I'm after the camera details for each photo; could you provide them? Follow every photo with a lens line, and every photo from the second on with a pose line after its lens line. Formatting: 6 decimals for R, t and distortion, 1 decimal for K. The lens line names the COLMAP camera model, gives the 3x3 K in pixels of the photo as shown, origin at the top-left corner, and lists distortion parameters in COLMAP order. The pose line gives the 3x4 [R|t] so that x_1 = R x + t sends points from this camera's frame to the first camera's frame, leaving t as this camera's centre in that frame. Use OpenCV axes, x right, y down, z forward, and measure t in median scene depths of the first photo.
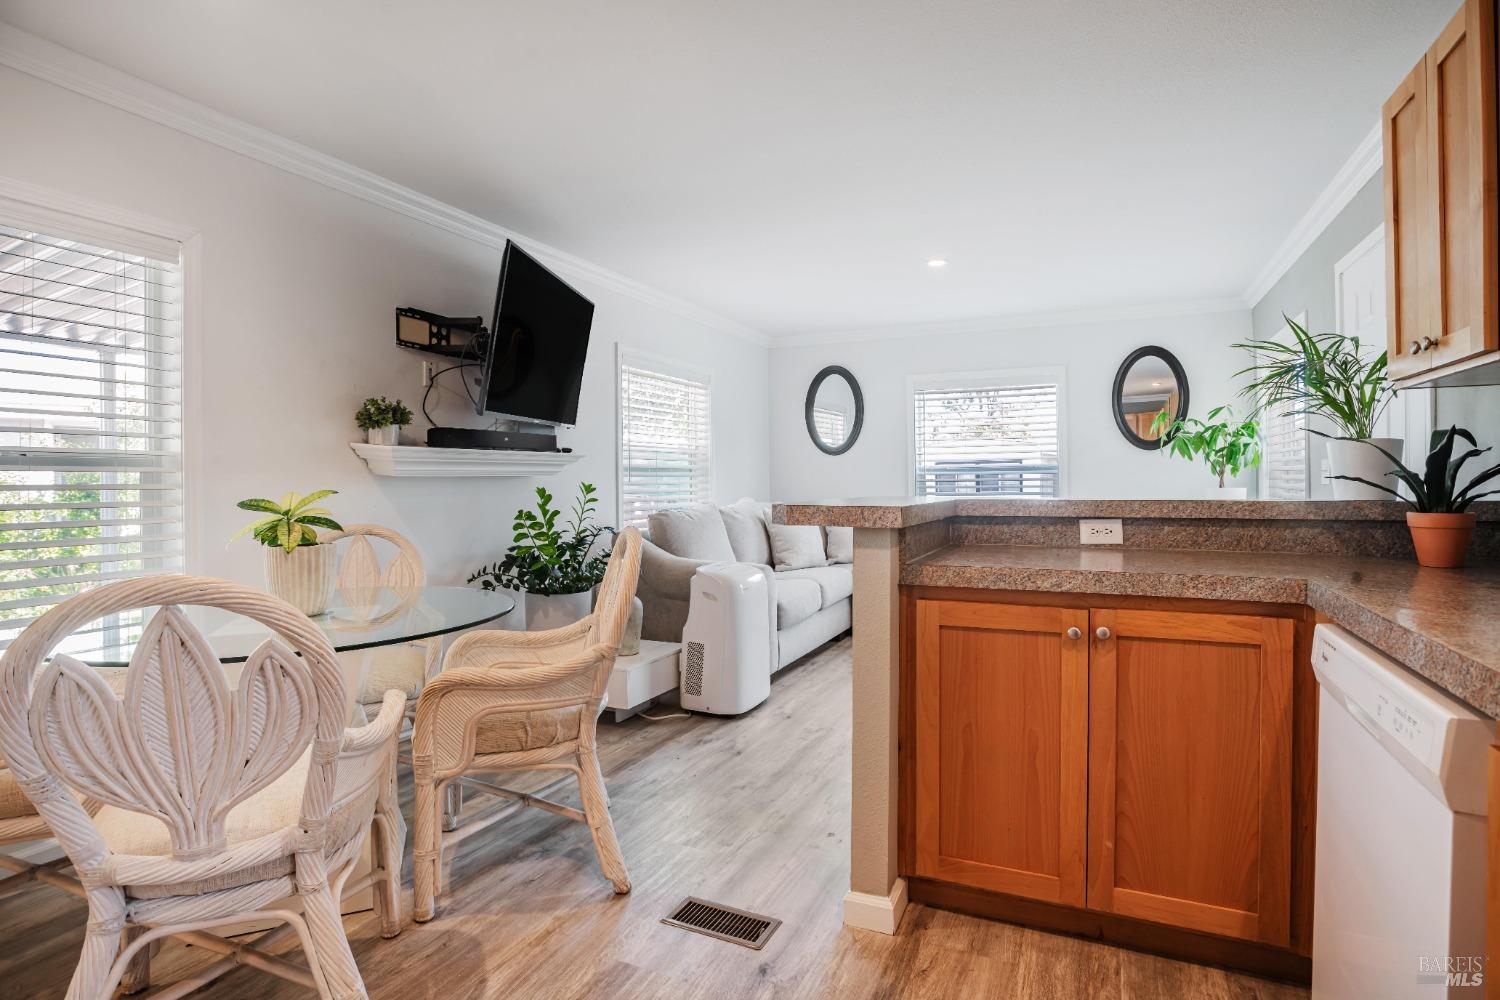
lens RADIAL K [[746.4, 0, 751.4], [0, 746.4, 484.5], [0, 0, 1]] dist [-0.036546, 0.001320]
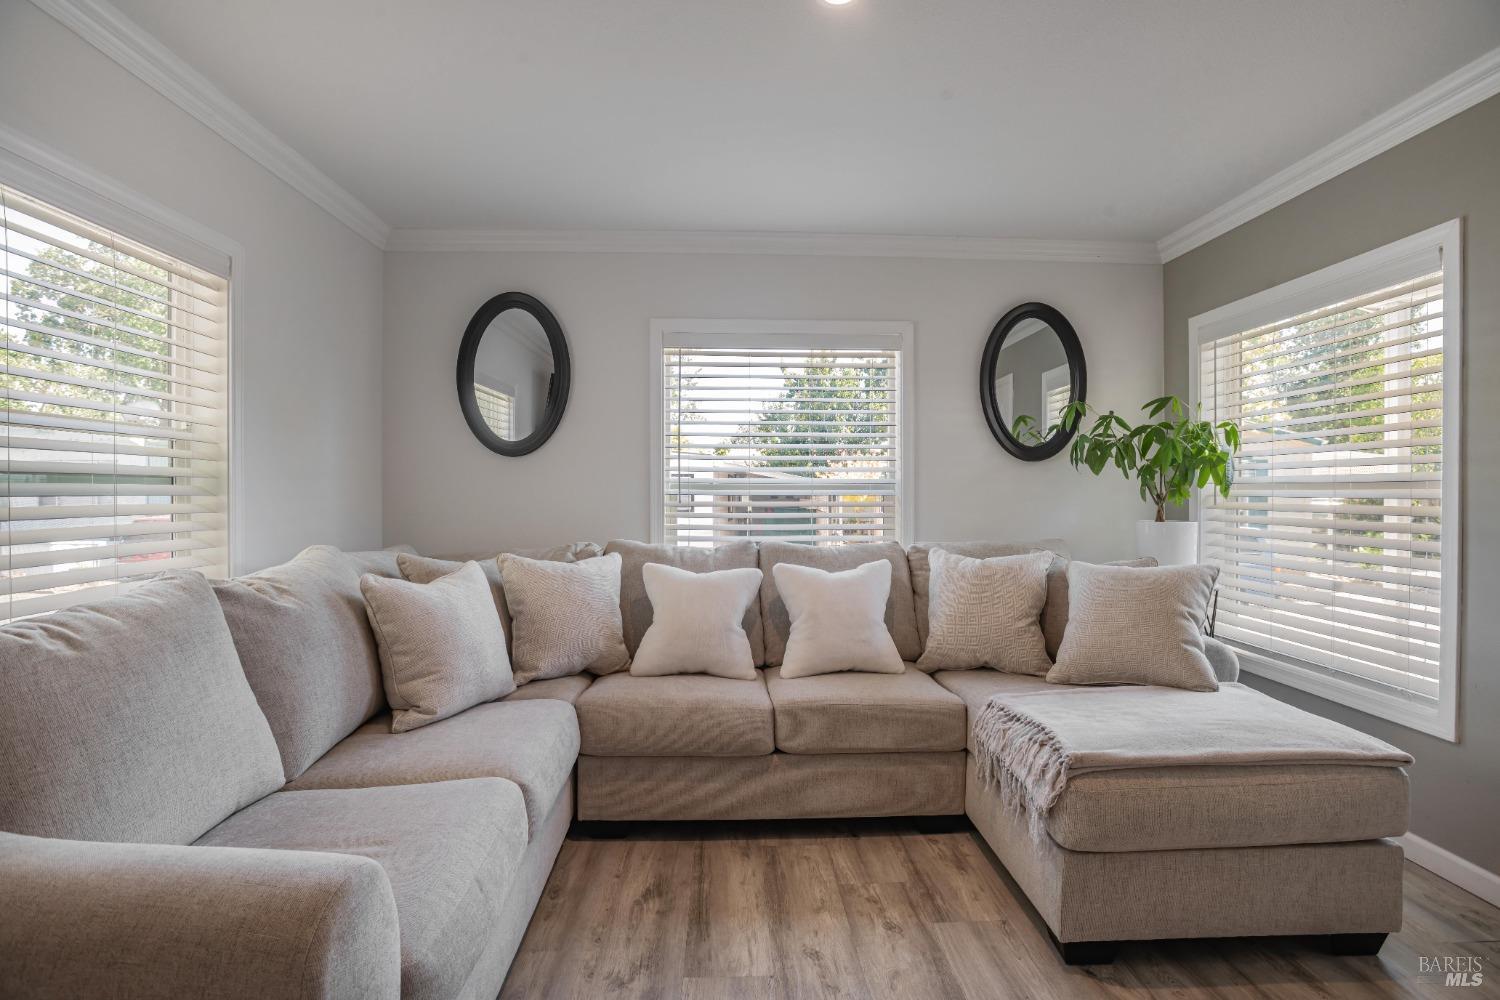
lens RADIAL K [[746.4, 0, 743.2], [0, 746.4, 498.5], [0, 0, 1]] dist [-0.036546, 0.001320]
pose [[0.889248, 0.007958, 0.457356, 0.016225], [-0.002219, 0.999912, -0.013082, -0.003826], [-0.457419, 0.010618, 0.889188, 0.521910]]
